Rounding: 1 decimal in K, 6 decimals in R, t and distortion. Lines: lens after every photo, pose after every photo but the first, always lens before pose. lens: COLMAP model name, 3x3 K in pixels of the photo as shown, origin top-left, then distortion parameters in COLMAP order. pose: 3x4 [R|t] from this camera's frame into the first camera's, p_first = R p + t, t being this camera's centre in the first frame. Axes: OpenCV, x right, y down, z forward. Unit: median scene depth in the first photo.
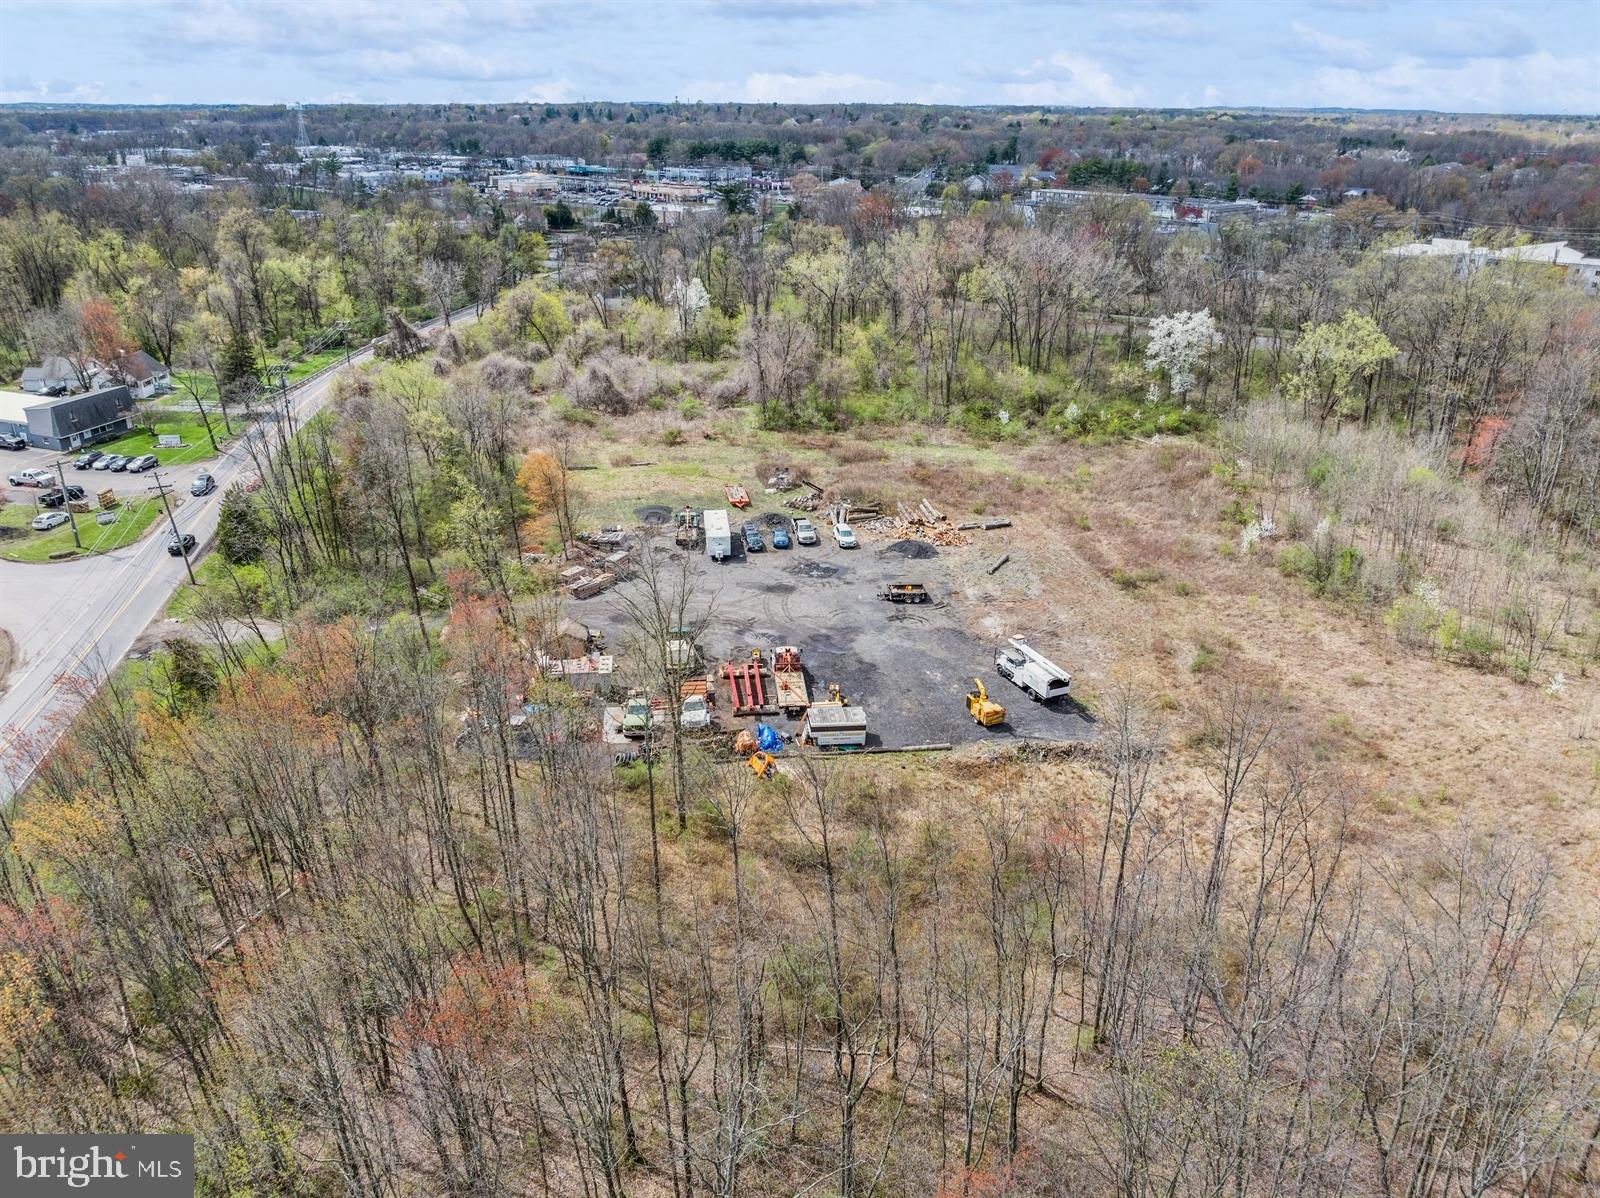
lens RADIAL K [[1136.8, 0, 798.7], [0, 1136.8, 579.3], [0, 0, 1]] dist [-0.033373, -0.004647]
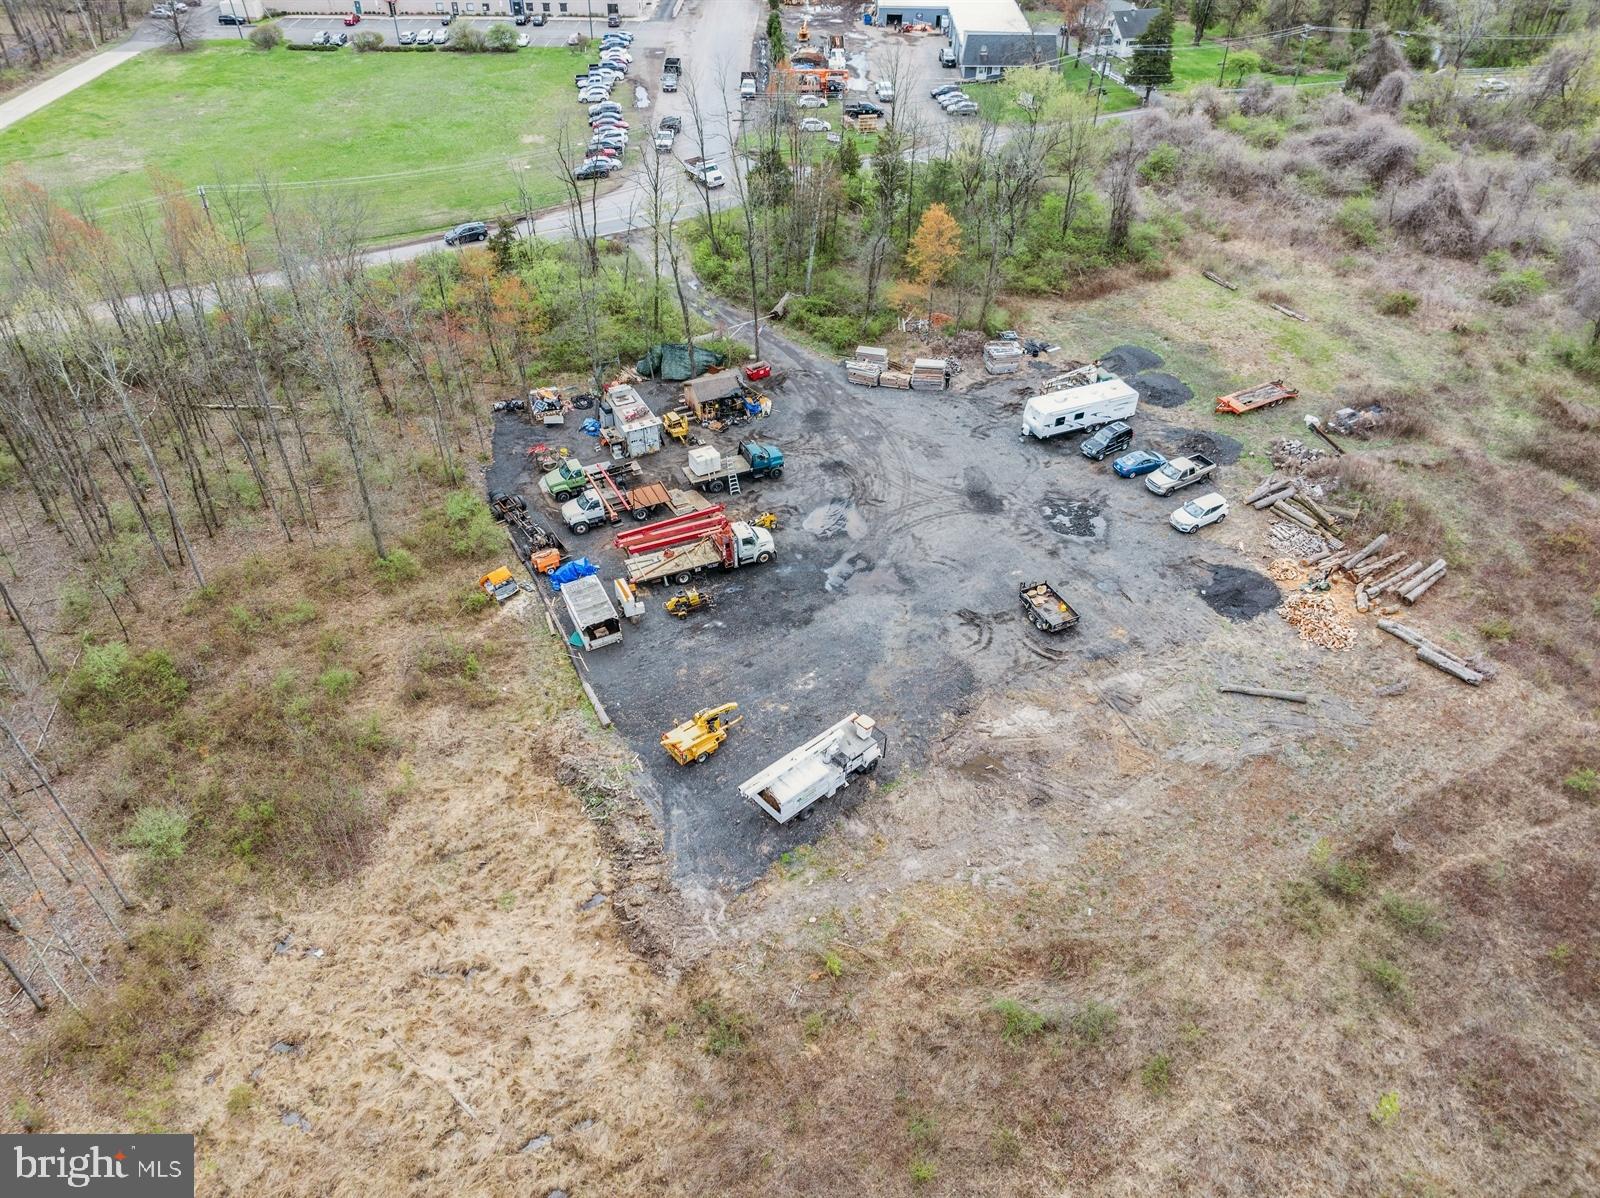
lens RADIAL K [[1120.0, 0, 798.4], [0, 1120.0, 597.7], [0, 0, 1]] dist [-0.027100, -0.014010]
pose [[0.325774, 0.597361, -0.732824, 0.418301], [-0.373722, 0.793345, 0.480557, -0.200357], [0.868449, 0.117320, 0.481698, 0.475895]]
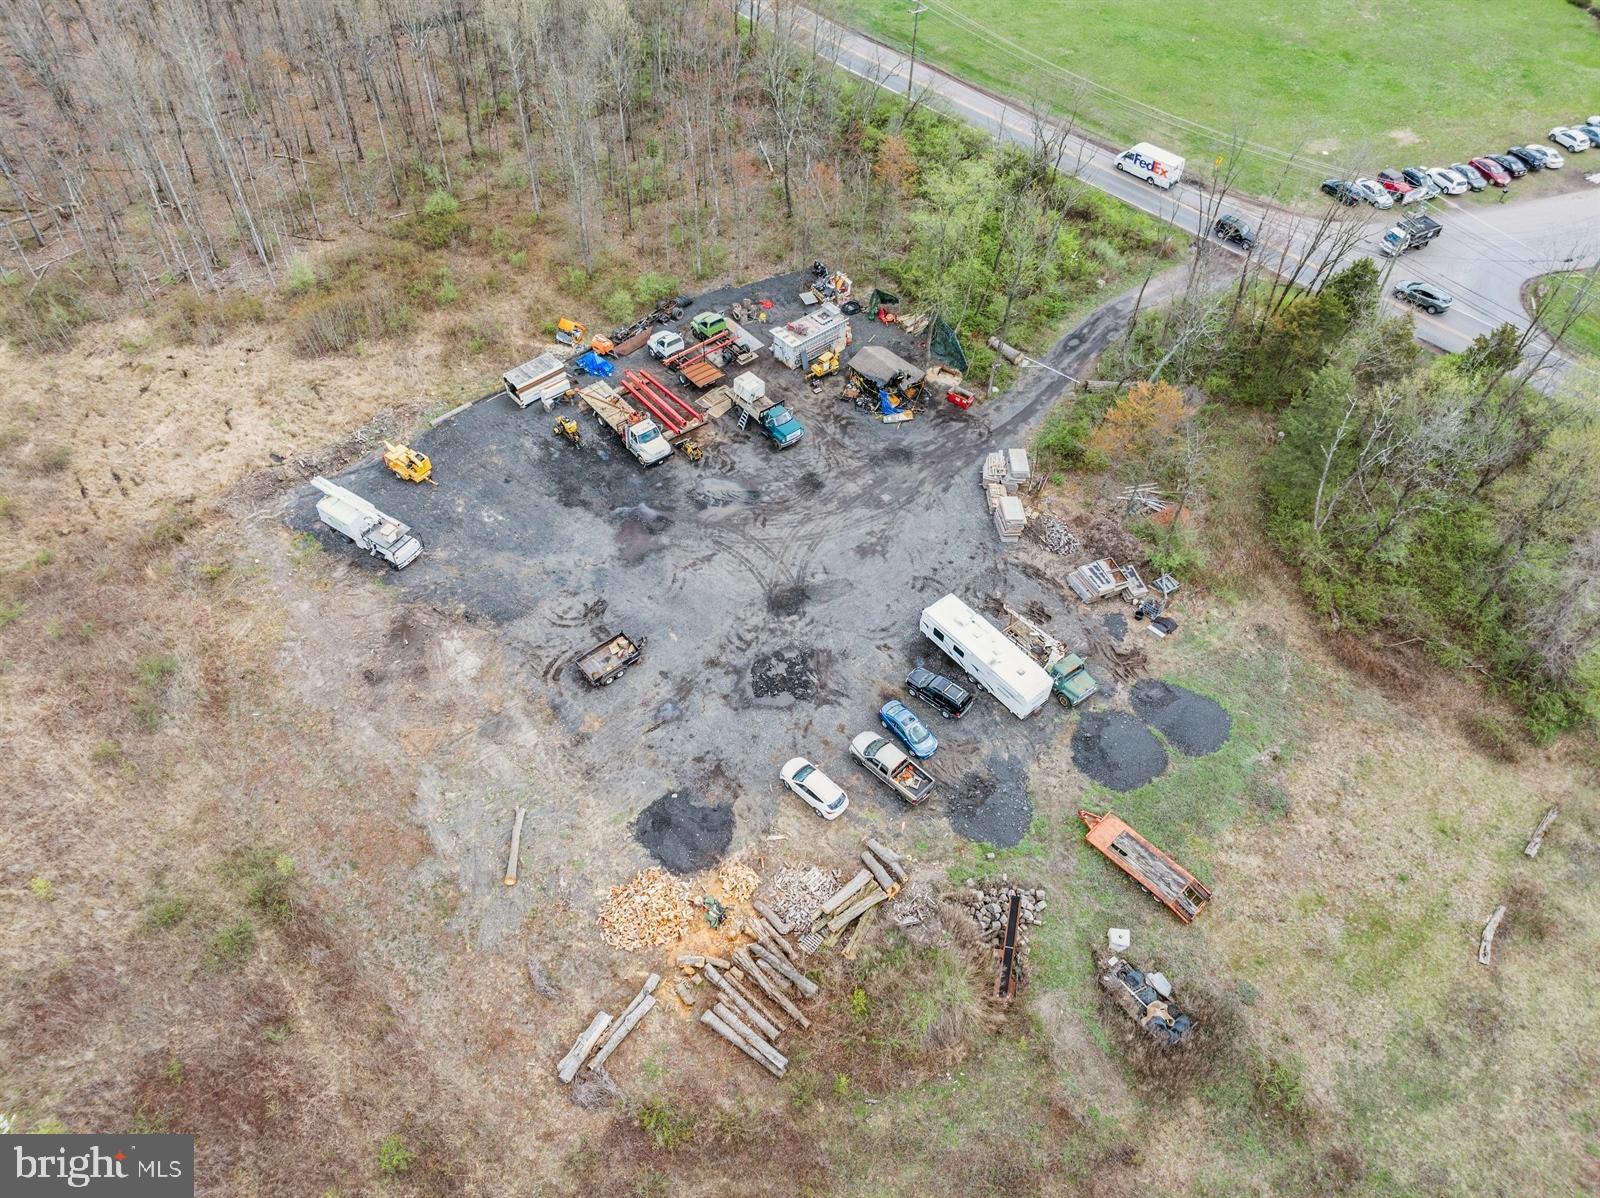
lens RADIAL K [[1120.0, 0, 798.4], [0, 1120.0, 597.7], [0, 0, 1]] dist [-0.027100, -0.014010]
pose [[-0.831561, 0.411007, -0.373605, 0.189038], [-0.232861, 0.352695, 0.906301, -0.498083], [0.504264, 0.840642, -0.197580, 0.951730]]
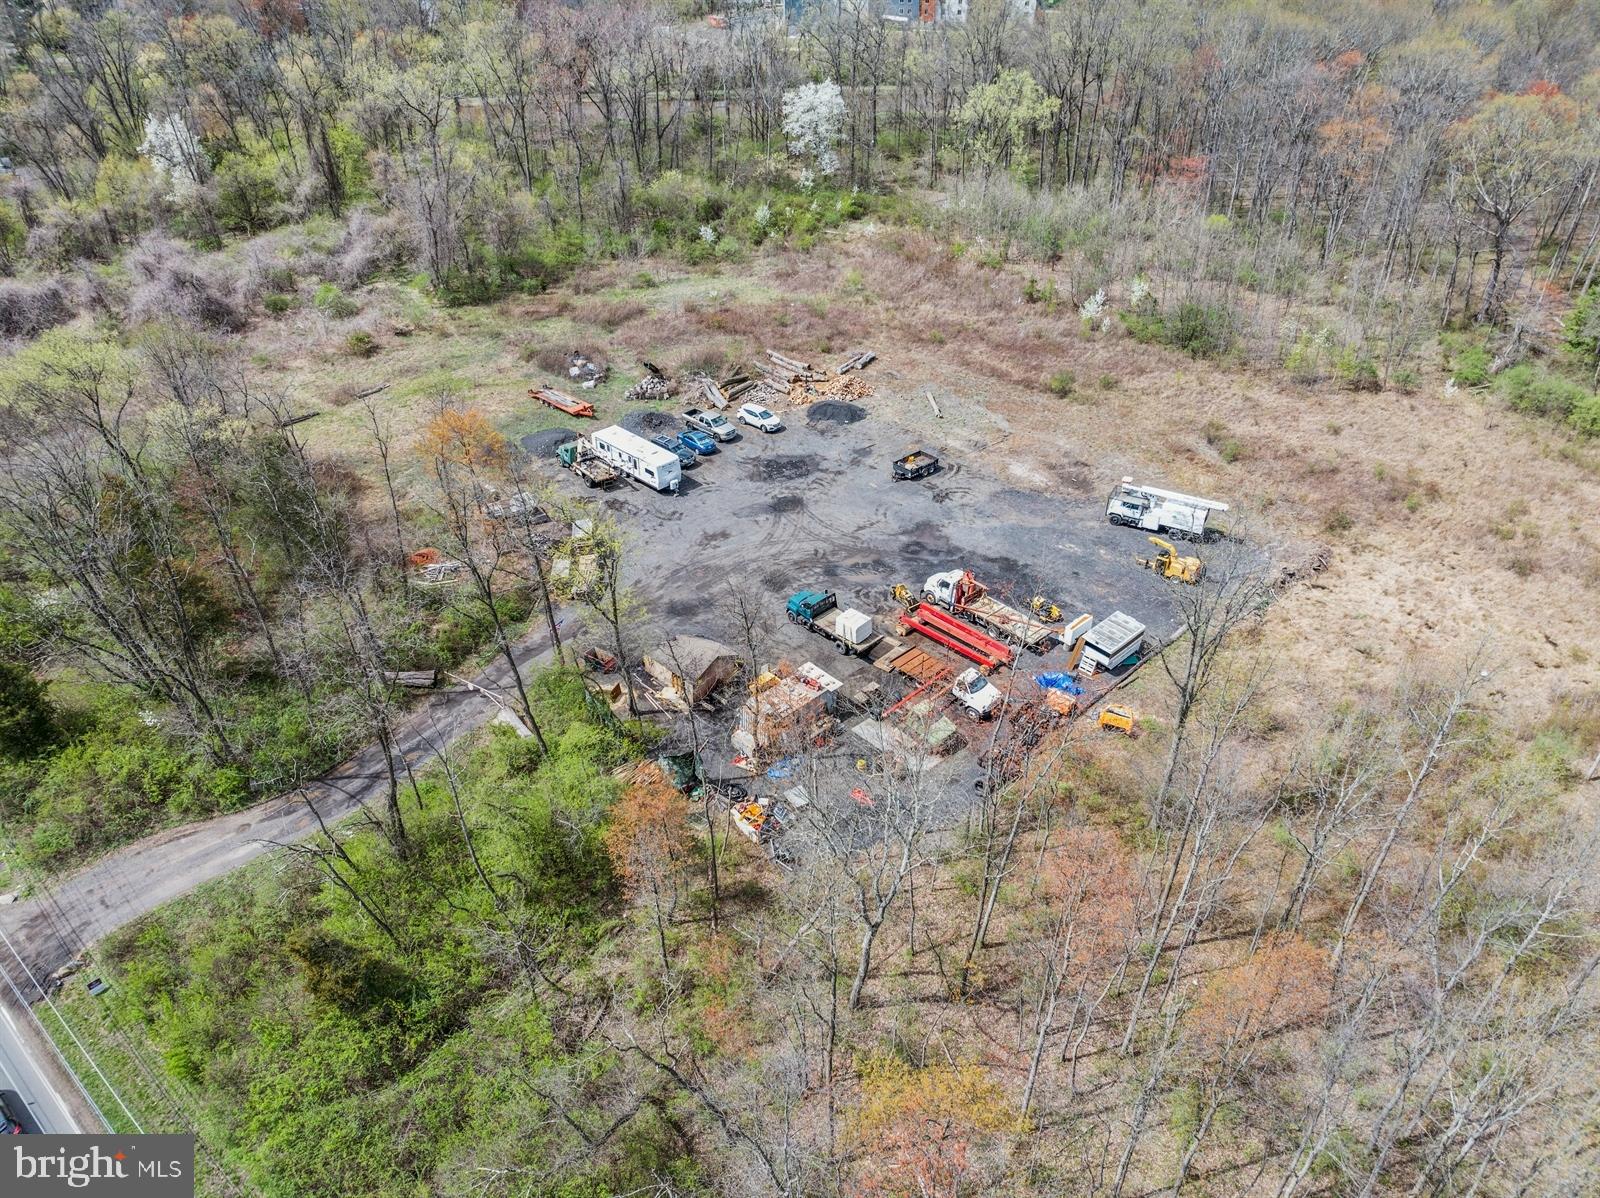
lens RADIAL K [[1108.6, 0, 797.7], [0, 1108.6, 628.3], [0, 0, 1]] dist [-0.023076, -0.005914]
pose [[0.789438, -0.357576, 0.498926, -0.366724], [0.233048, 0.926545, 0.295301, -0.118868], [-0.567870, -0.116848, 0.814782, 0.286538]]
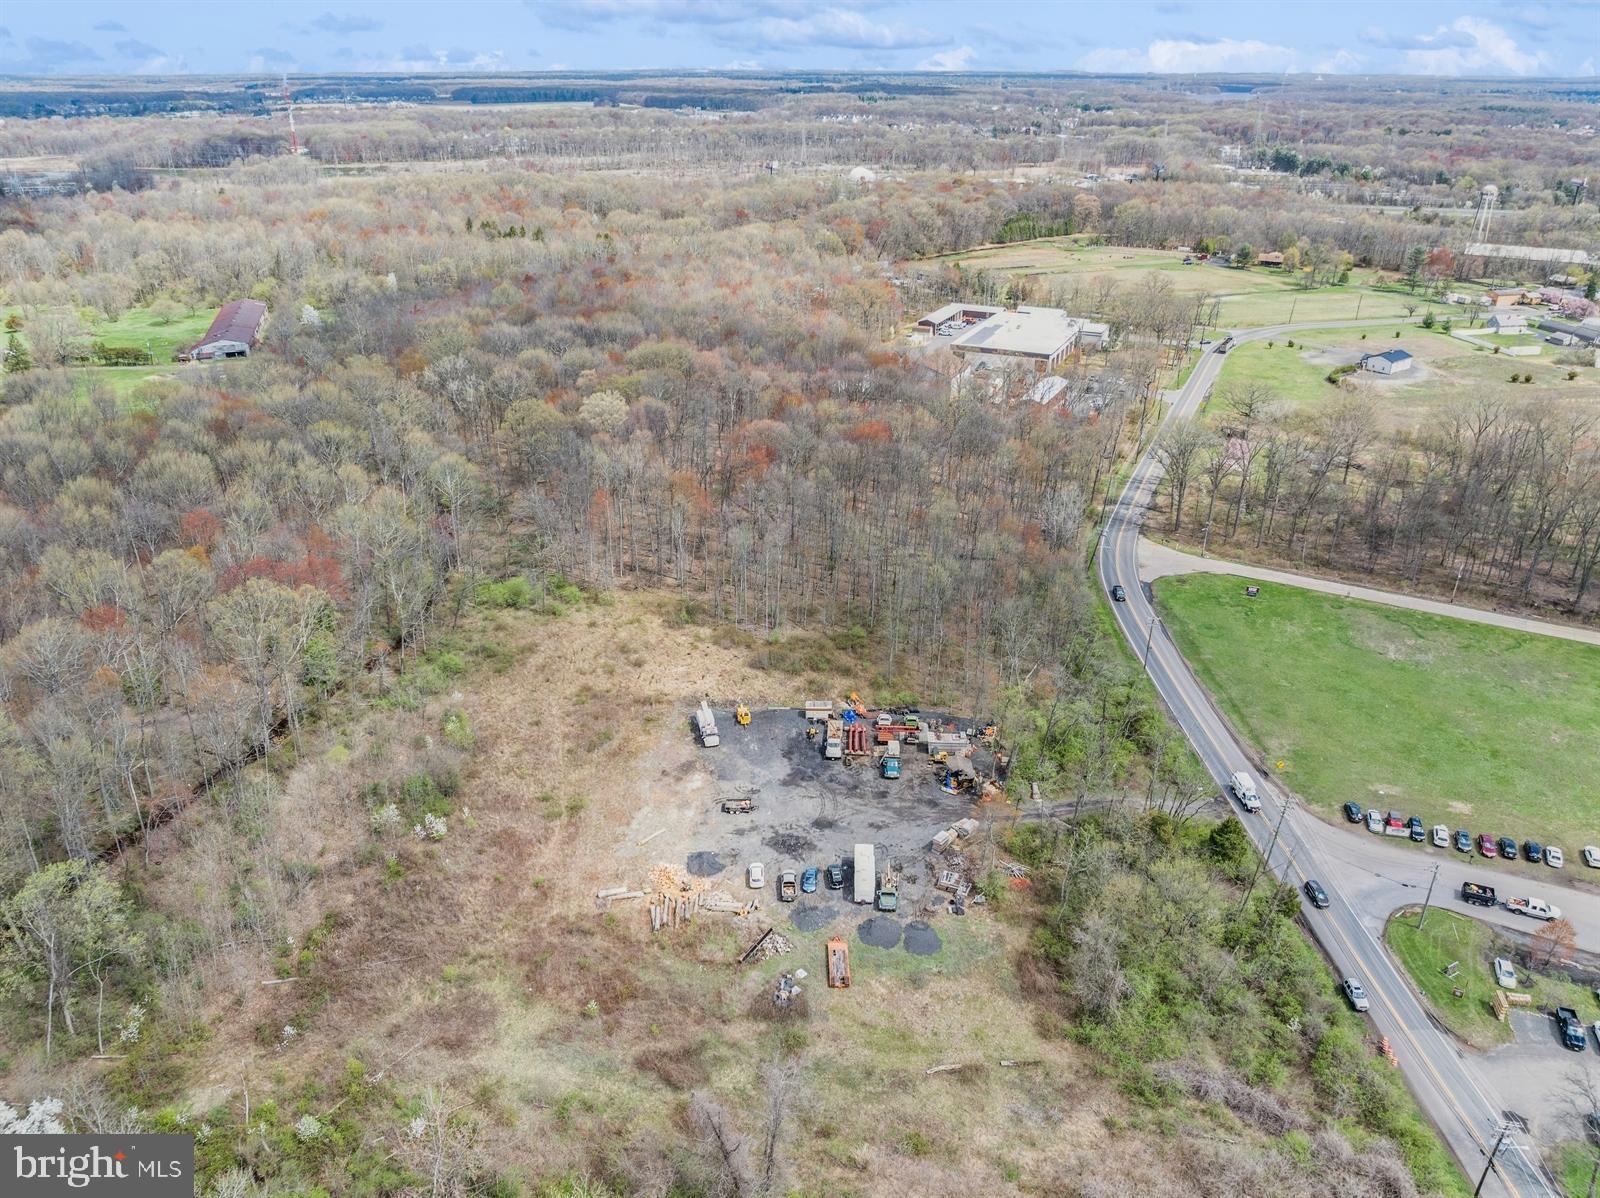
lens RADIAL K [[1136.8, 0, 798.7], [0, 1136.8, 579.3], [0, 0, 1]] dist [-0.033373, -0.004647]
pose [[-0.987636, -0.074963, 0.137682, -0.132740], [0.049972, 0.681901, 0.729735, -1.031293], [-0.148589, 0.727593, -0.669724, 1.450555]]
